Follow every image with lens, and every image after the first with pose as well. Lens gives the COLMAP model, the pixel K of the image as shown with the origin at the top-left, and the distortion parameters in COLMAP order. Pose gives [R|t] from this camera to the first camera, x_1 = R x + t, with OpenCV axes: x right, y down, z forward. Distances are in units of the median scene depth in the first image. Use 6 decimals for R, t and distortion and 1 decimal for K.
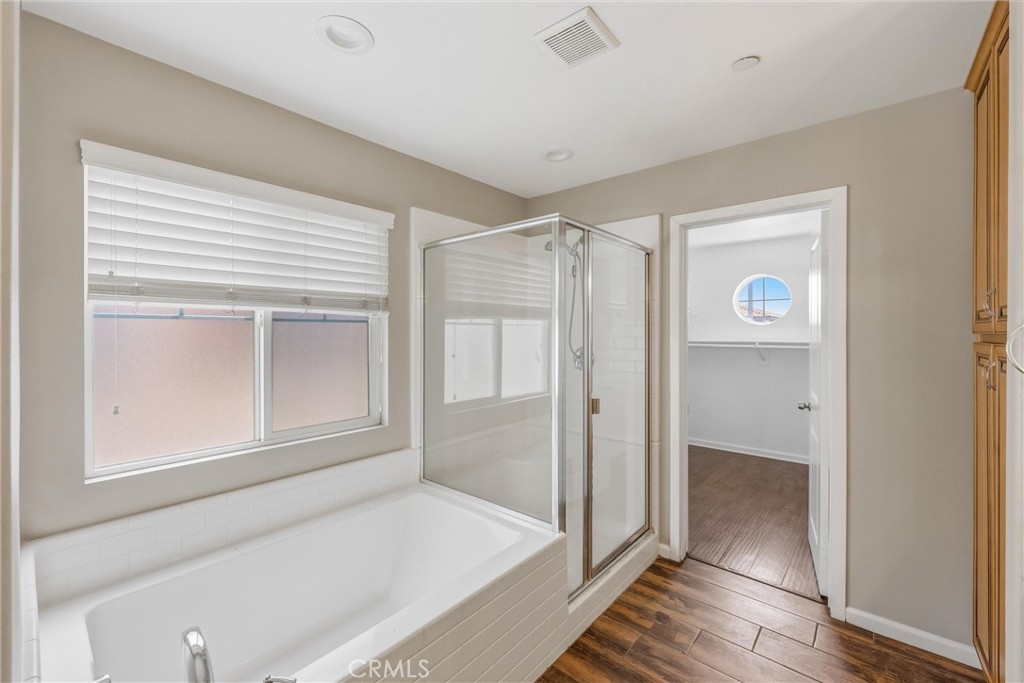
lens RADIAL K [[417.7, 0, 509.0], [0, 417.7, 332.6], [0, 0, 1]] dist [0.000189, -0.003781]
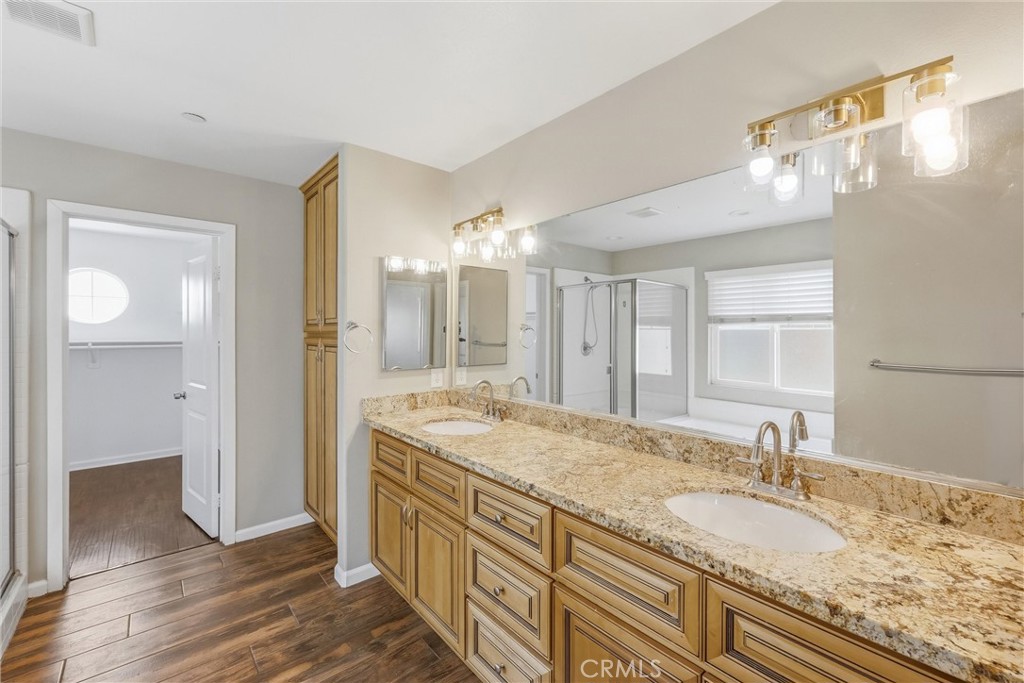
lens RADIAL K [[424.3, 0, 514.9], [0, 424.3, 331.0], [0, 0, 1]] dist [-0.001466, -0.000161]
pose [[0.134470, 0.002047, 0.990916, -0.352028], [0.000235, 0.999998, -0.002098, -0.000257], [-0.990918, 0.000515, 0.134469, -0.079881]]
